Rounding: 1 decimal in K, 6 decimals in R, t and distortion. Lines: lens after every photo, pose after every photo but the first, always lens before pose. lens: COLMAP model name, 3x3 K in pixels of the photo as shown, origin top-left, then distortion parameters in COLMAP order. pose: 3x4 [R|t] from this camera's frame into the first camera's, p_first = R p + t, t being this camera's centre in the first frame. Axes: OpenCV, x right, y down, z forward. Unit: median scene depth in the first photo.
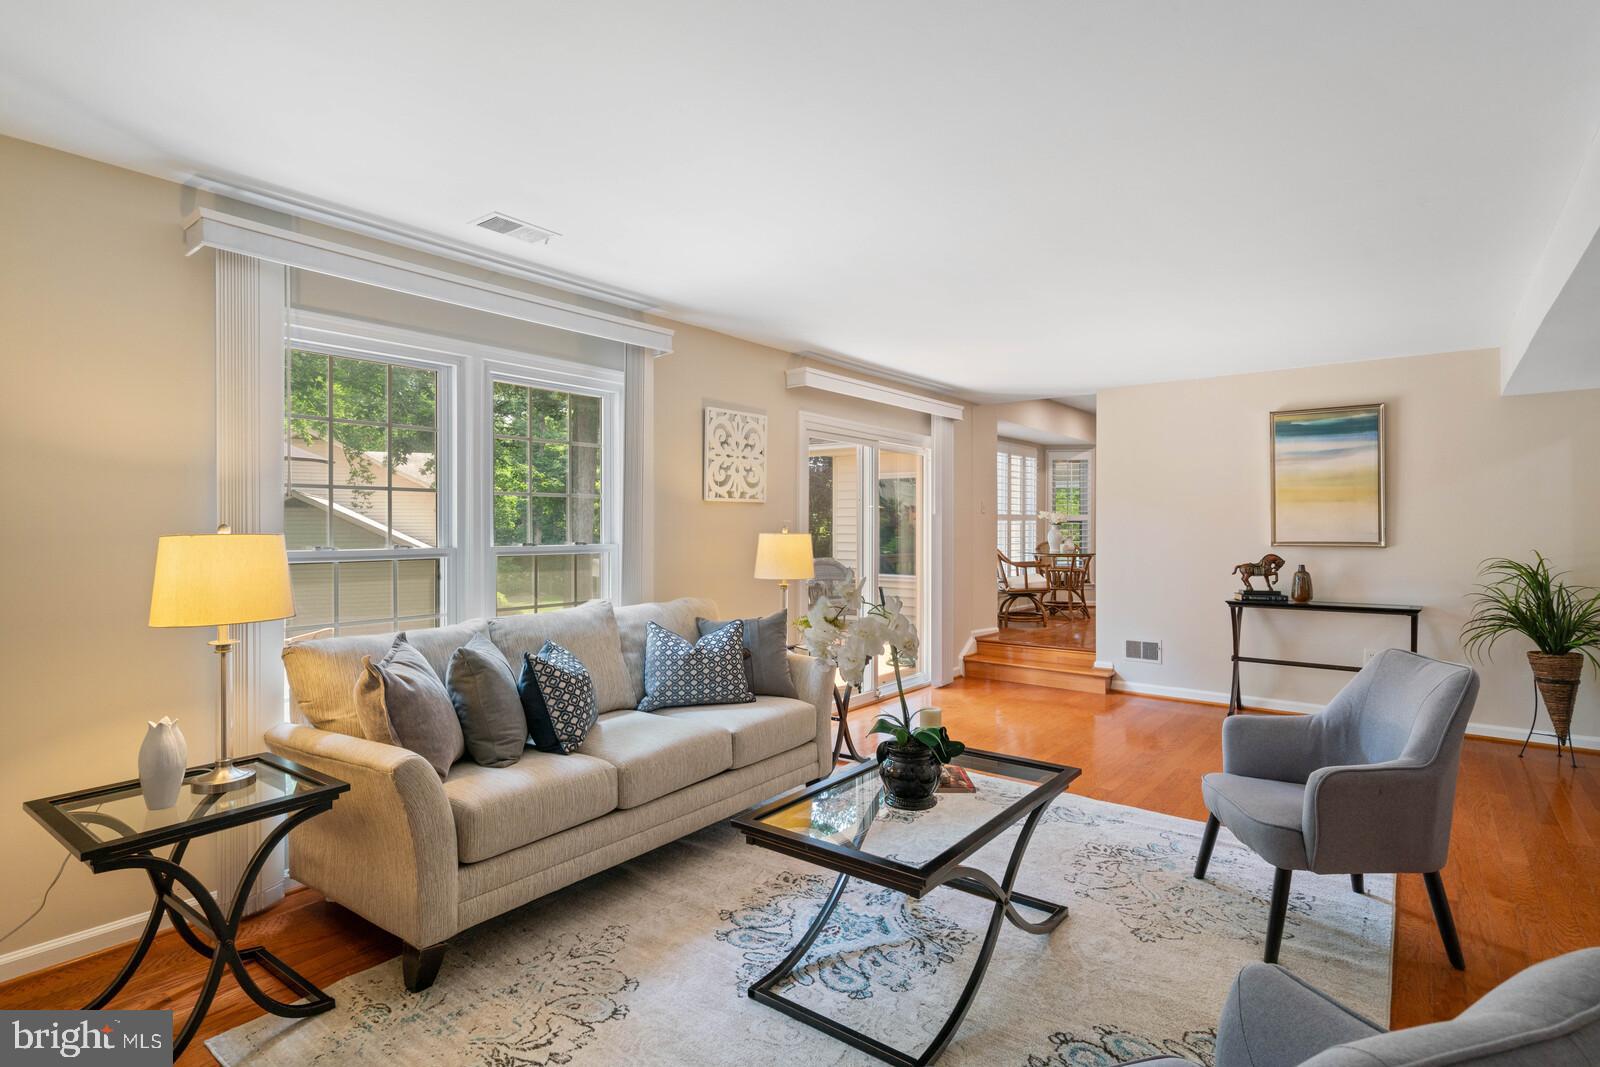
lens RADIAL K [[782.6, 0, 806.6], [0, 782.6, 530.9], [0, 0, 1]] dist [0.003528, 0.001818]
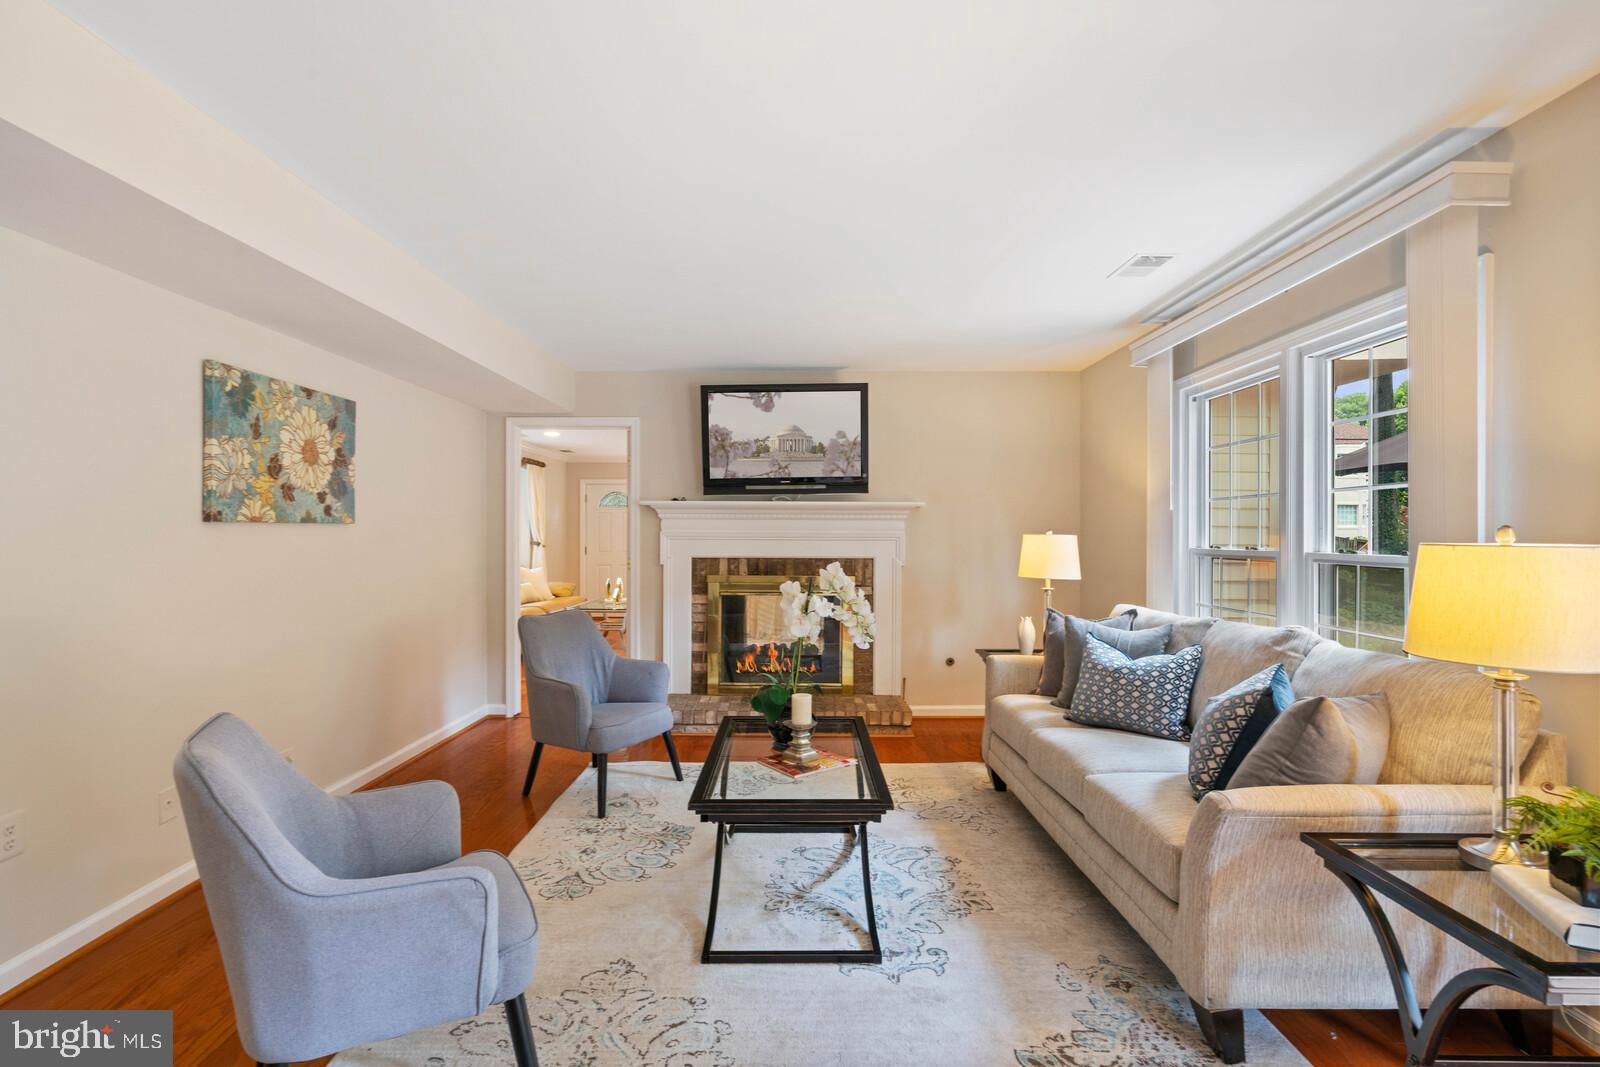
lens RADIAL K [[782.6, 0, 798.4], [0, 782.6, 532.3], [0, 0, 1]] dist [0.003528, 0.001818]
pose [[-0.799128, -0.004946, -0.601140, 0.805209], [-0.005021, 0.999986, -0.001553, 0.004832], [0.601139, 0.001777, -0.799142, 1.836233]]
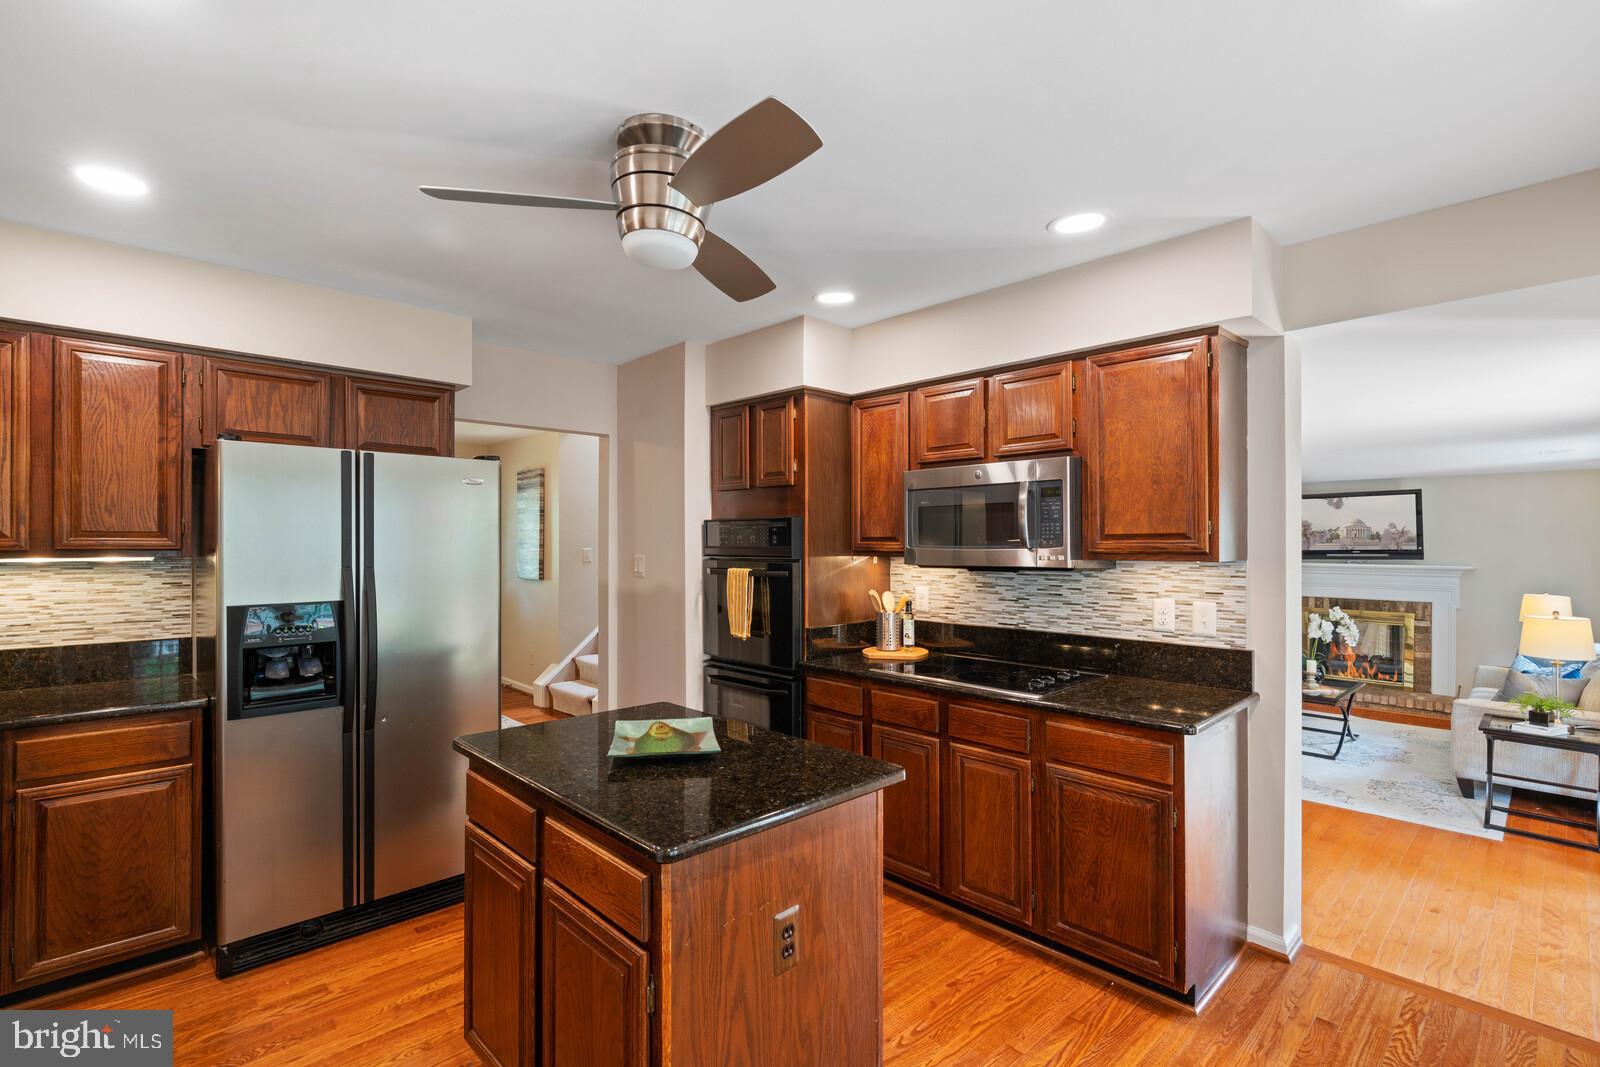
lens RADIAL K [[727.8, 0, 795.1], [0, 727.8, 539.0], [0, 0, 1]] dist [-0.004267, -0.000029]
pose [[-0.986687, -0.009154, 0.162372, 1.458309], [-0.010740, 0.999903, -0.008889, -0.137607], [-0.162275, -0.010514, -0.986690, 3.637560]]
